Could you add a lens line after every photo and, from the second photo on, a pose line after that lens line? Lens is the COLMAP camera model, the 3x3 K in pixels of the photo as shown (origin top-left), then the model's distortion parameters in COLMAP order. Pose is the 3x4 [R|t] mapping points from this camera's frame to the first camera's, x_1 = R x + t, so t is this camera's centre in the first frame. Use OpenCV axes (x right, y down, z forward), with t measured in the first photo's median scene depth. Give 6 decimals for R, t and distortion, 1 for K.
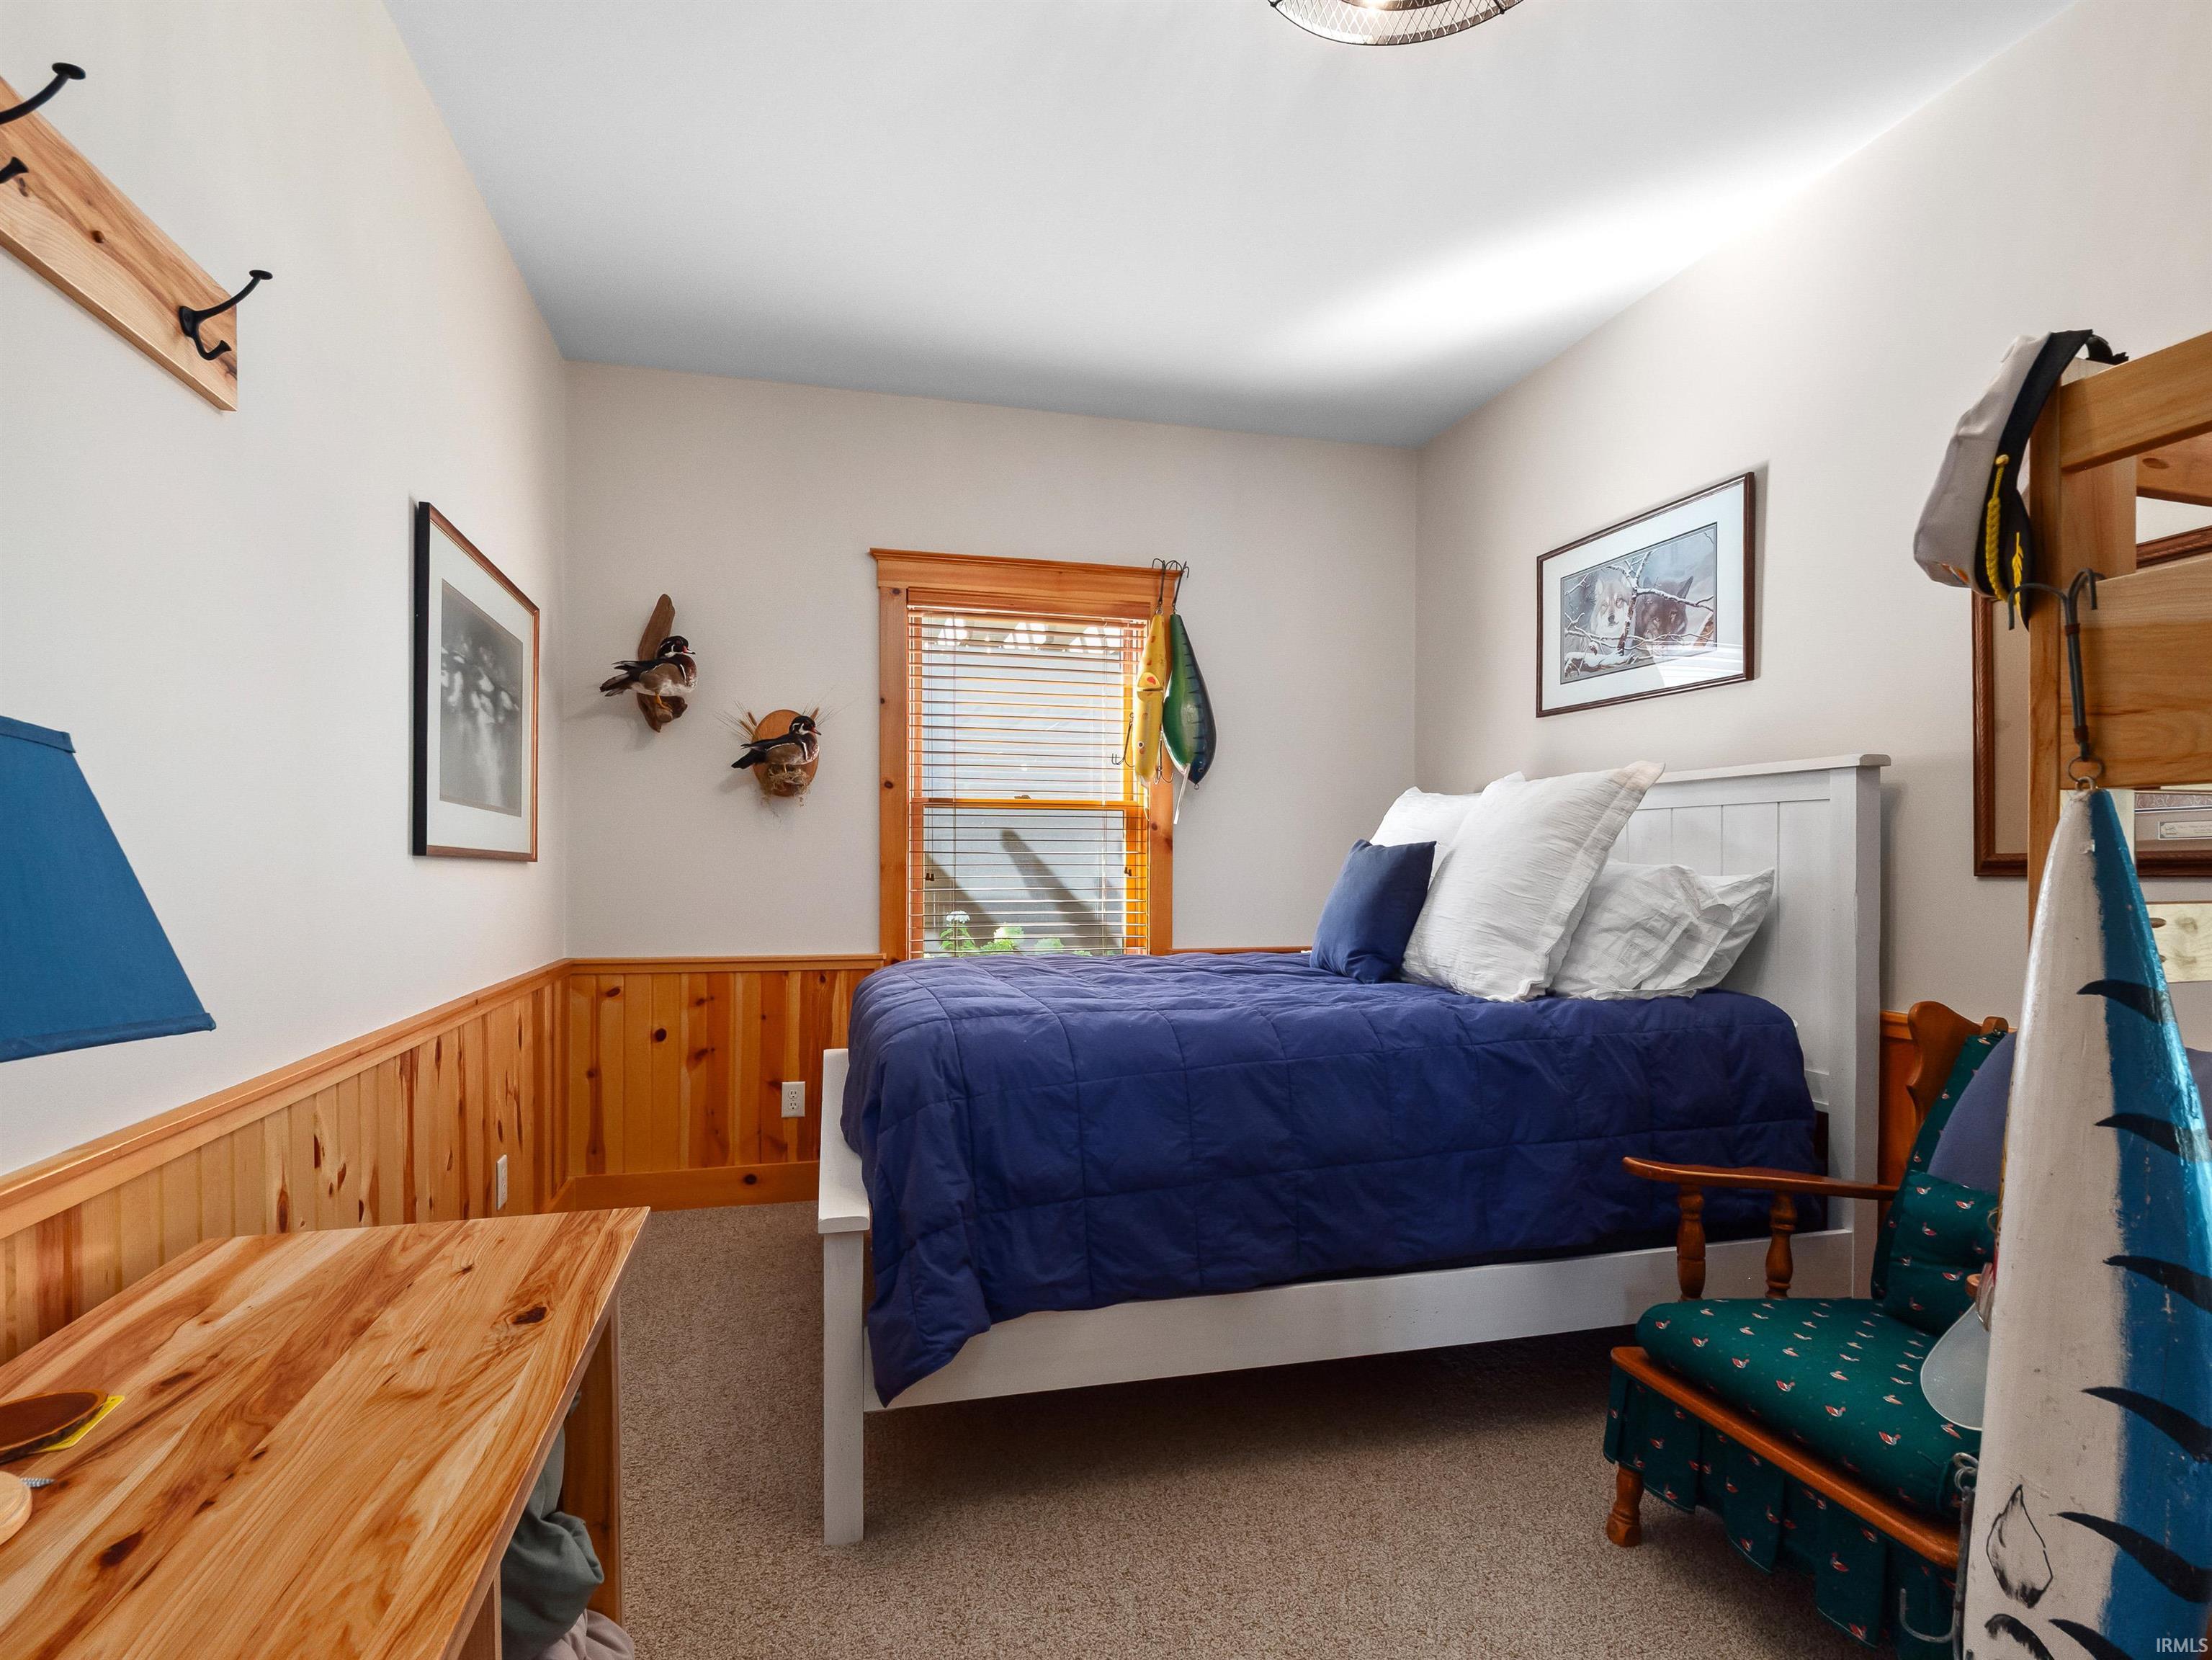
lens RADIAL K [[1088.7, 0, 1103.1], [0, 1088.7, 874.2], [0, 0, 1]] dist [0.000774, -0.012821]
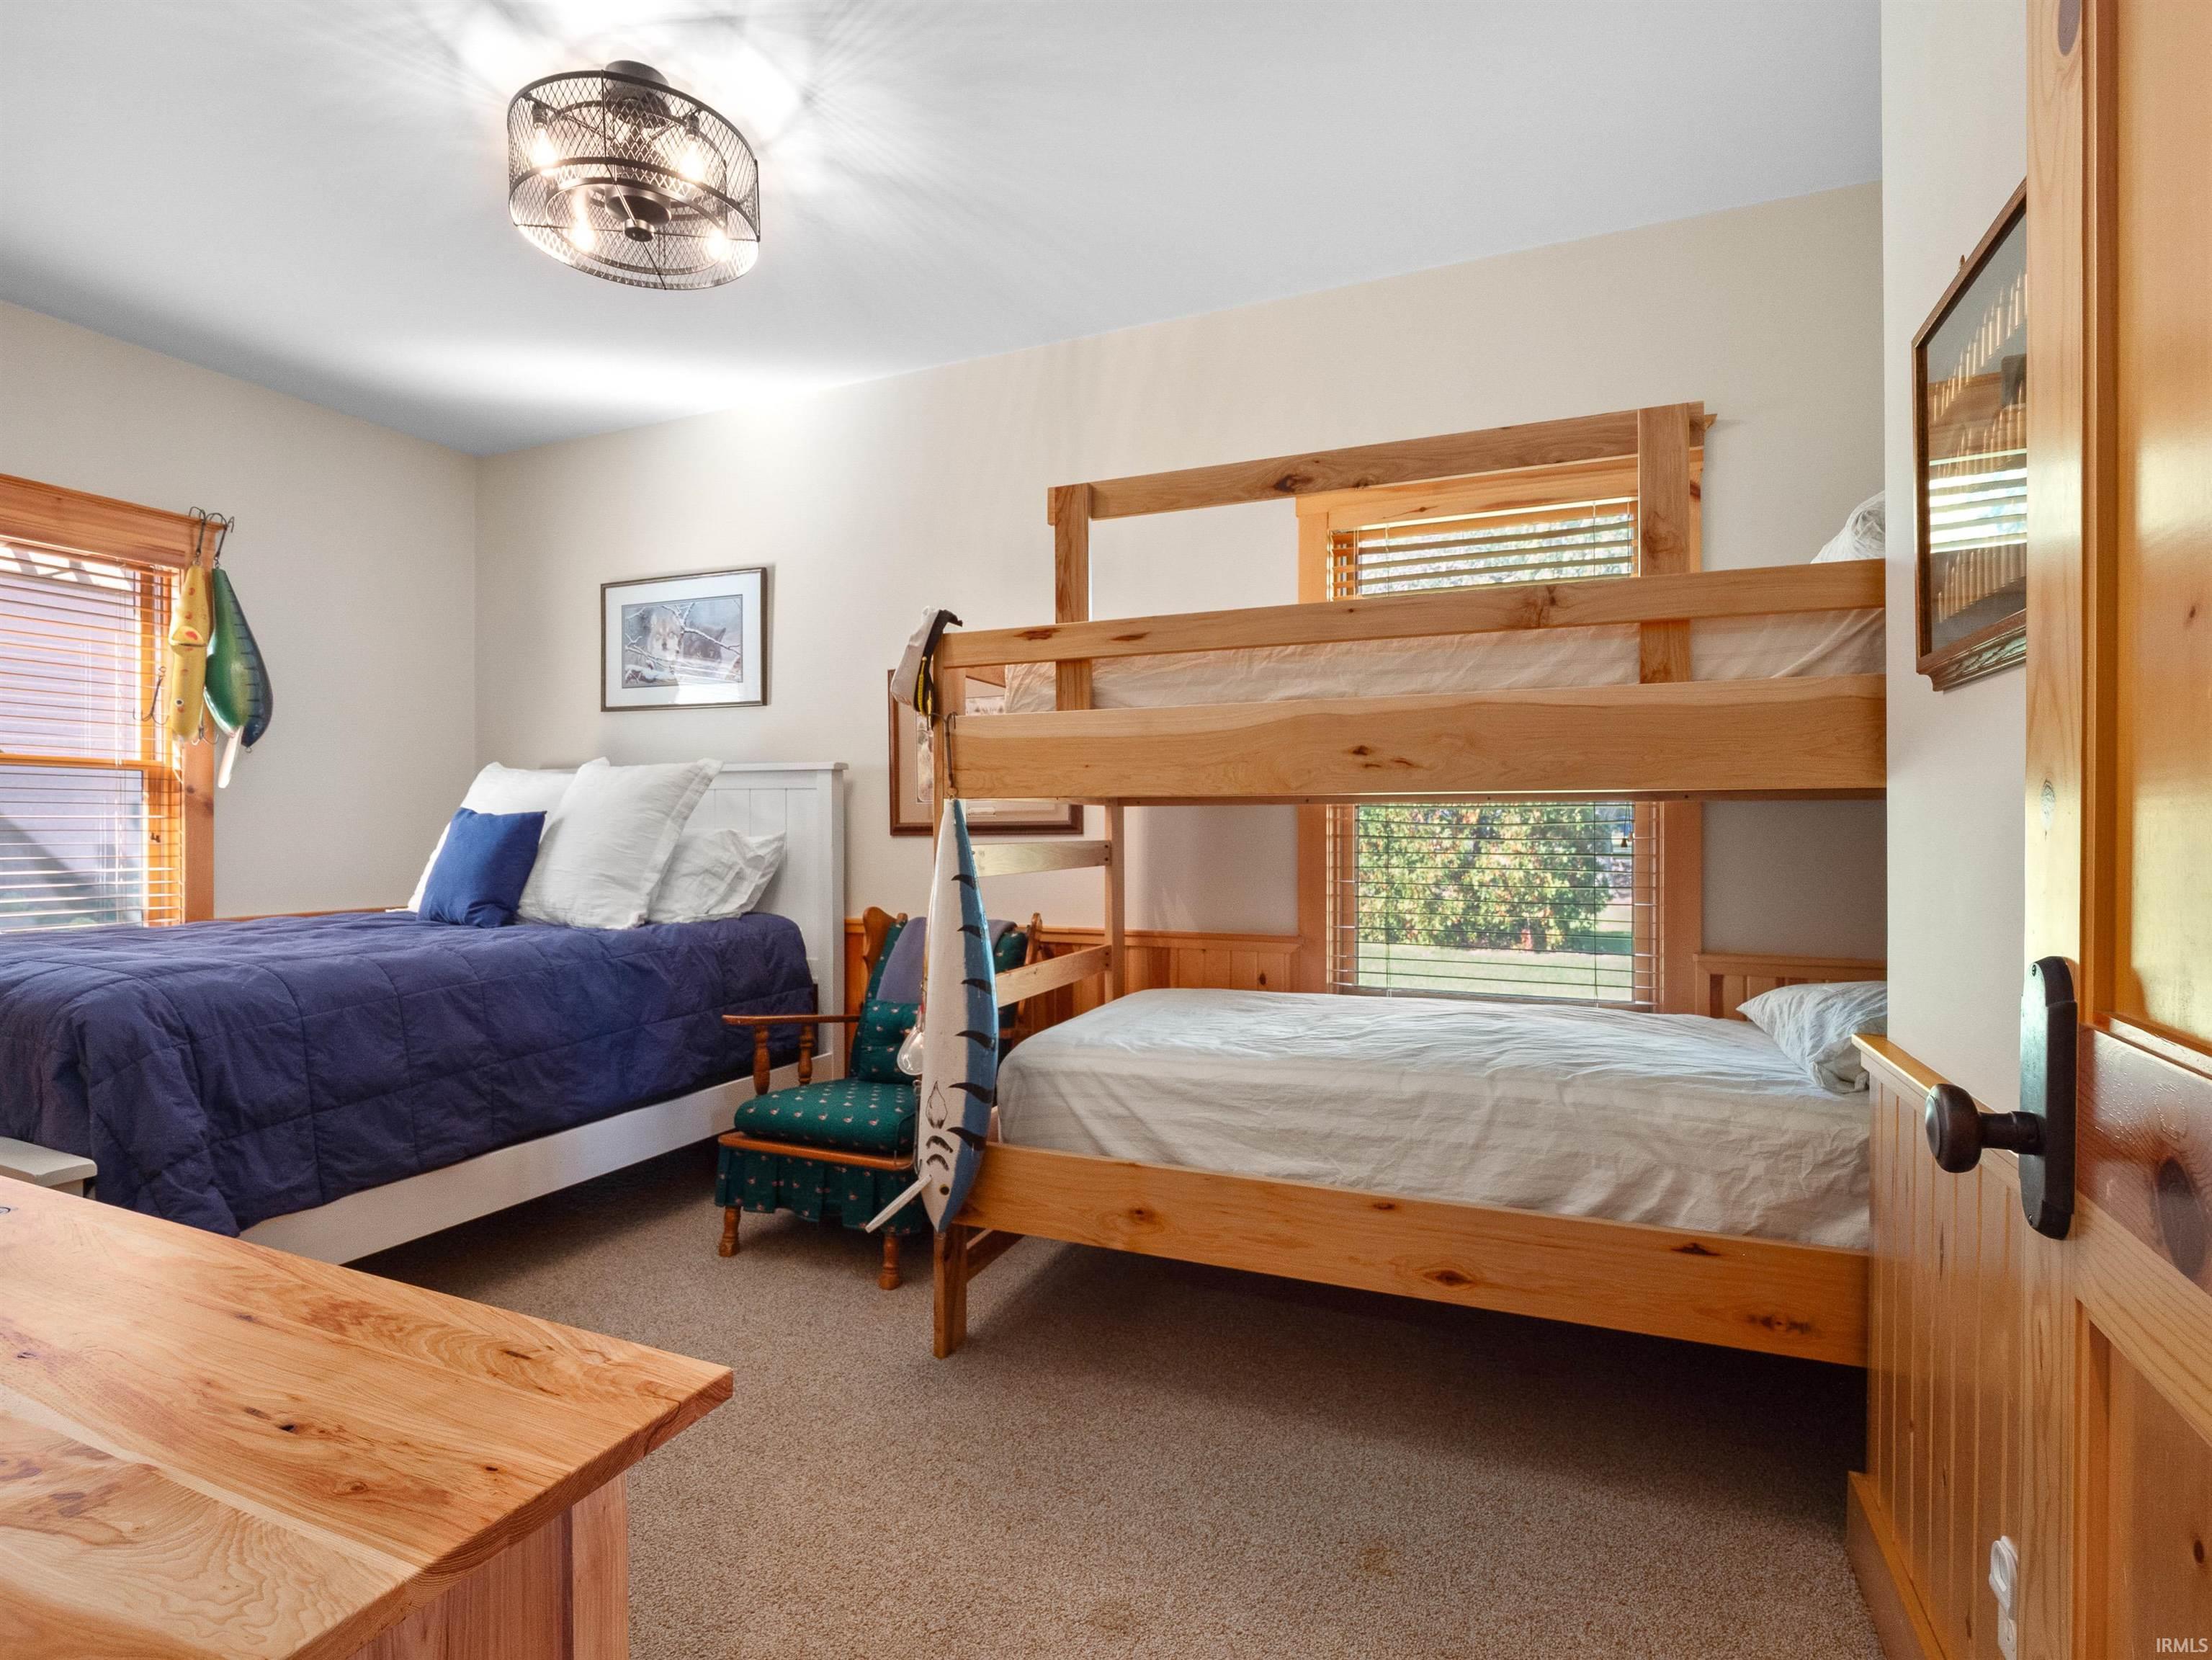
lens RADIAL K [[1065.1, 0, 1105.6], [0, 1065.1, 841.4], [0, 0, 1]] dist [0.001802, -0.012990]
pose [[0.611772, -0.010563, 0.790964, -0.344704], [0.008283, 0.999942, 0.006947, 0.002127], [-0.790991, 0.002302, 0.611824, -0.330435]]
